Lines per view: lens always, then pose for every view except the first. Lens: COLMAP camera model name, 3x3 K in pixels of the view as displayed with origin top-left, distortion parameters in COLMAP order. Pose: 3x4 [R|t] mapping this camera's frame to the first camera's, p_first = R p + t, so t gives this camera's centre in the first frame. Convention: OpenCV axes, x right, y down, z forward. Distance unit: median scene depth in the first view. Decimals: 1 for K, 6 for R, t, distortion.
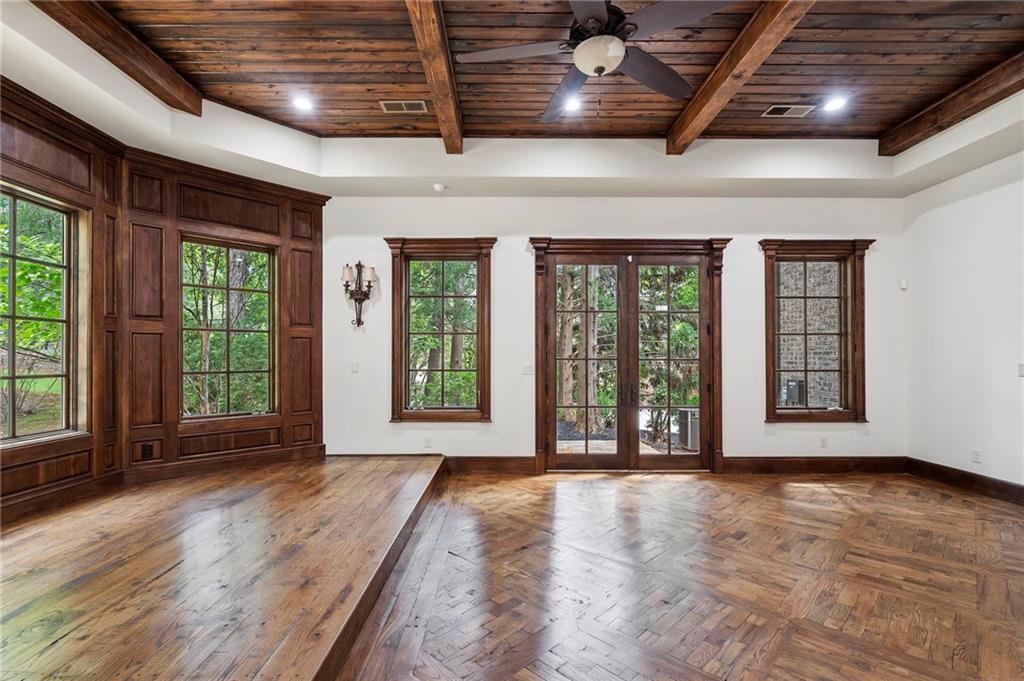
lens RADIAL K [[467.9, 0, 508.5], [0, 467.9, 348.2], [0, 0, 1]] dist [-0.003921, -0.000022]
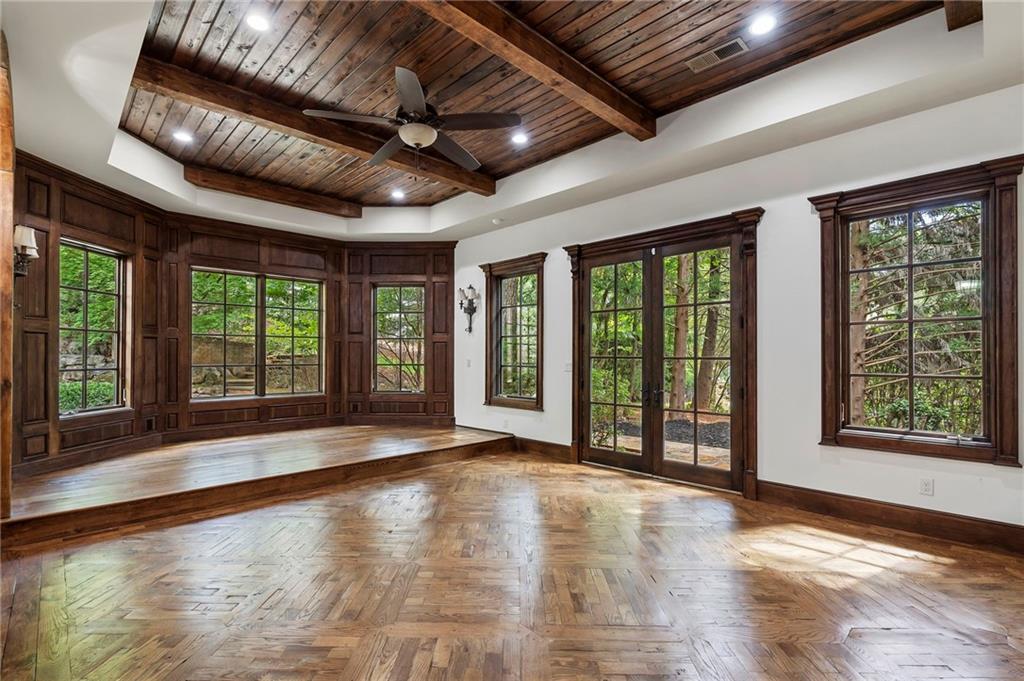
lens RADIAL K [[474.1, 0, 509.2], [0, 474.1, 346.5], [0, 0, 1]] dist [-0.003341, -0.000102]
pose [[0.694084, -0.012668, -0.719782, 0.757171], [0.014387, 0.999890, -0.003724, -0.000256], [0.719750, -0.007771, 0.694190, 0.125997]]
